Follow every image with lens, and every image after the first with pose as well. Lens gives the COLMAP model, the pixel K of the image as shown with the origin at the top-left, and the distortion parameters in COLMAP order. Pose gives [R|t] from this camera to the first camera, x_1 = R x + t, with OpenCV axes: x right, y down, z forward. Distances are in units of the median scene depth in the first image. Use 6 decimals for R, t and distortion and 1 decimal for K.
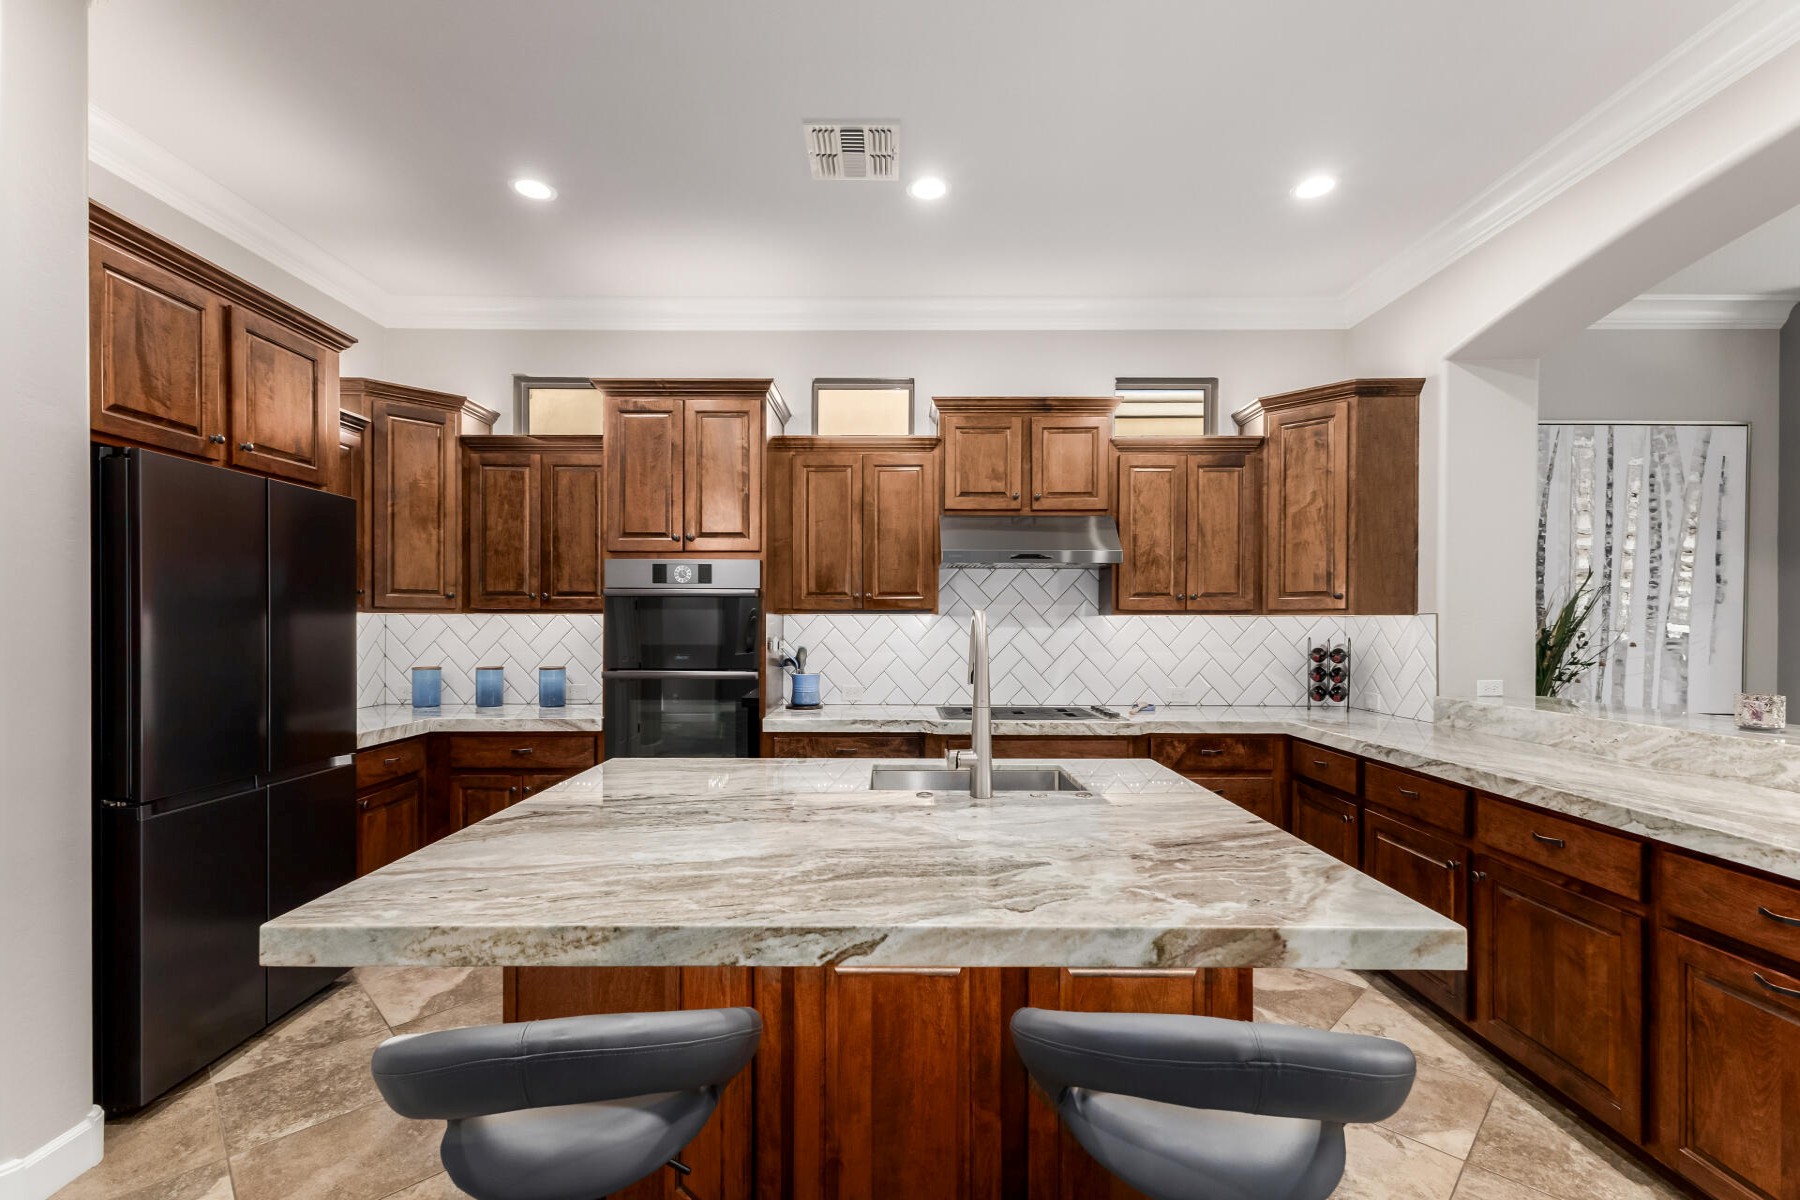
lens RADIAL K [[774.1, 0, 895.2], [0, 774.1, 629.2], [0, 0, 1]] dist [0.000176, 0.000165]
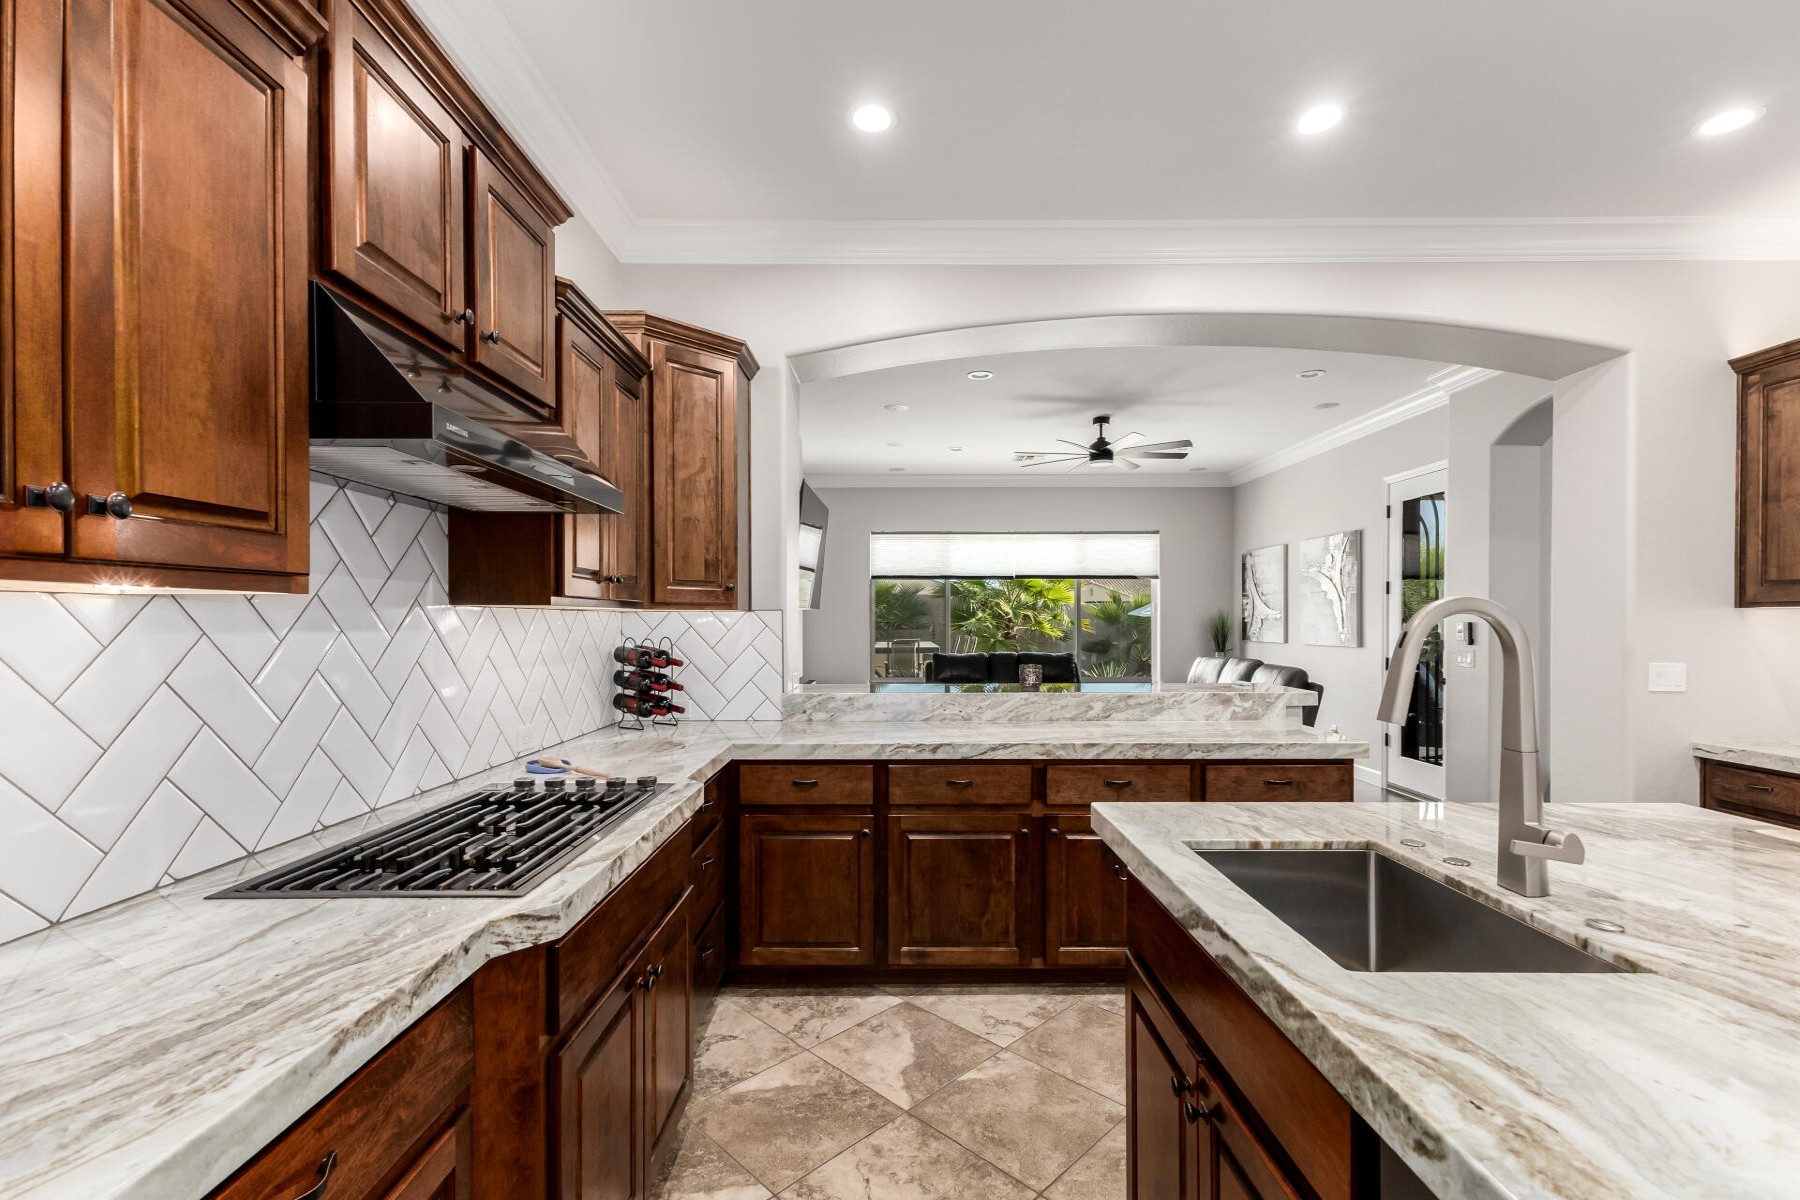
lens RADIAL K [[774.1, 0, 895.2], [0, 774.1, 629.2], [0, 0, 1]] dist [0.000176, 0.000165]
pose [[0.003048, -0.012335, 0.999919, -0.342501], [0.010790, 0.999866, 0.012302, -0.007115], [-0.999937, 0.010751, 0.003181, 1.000085]]
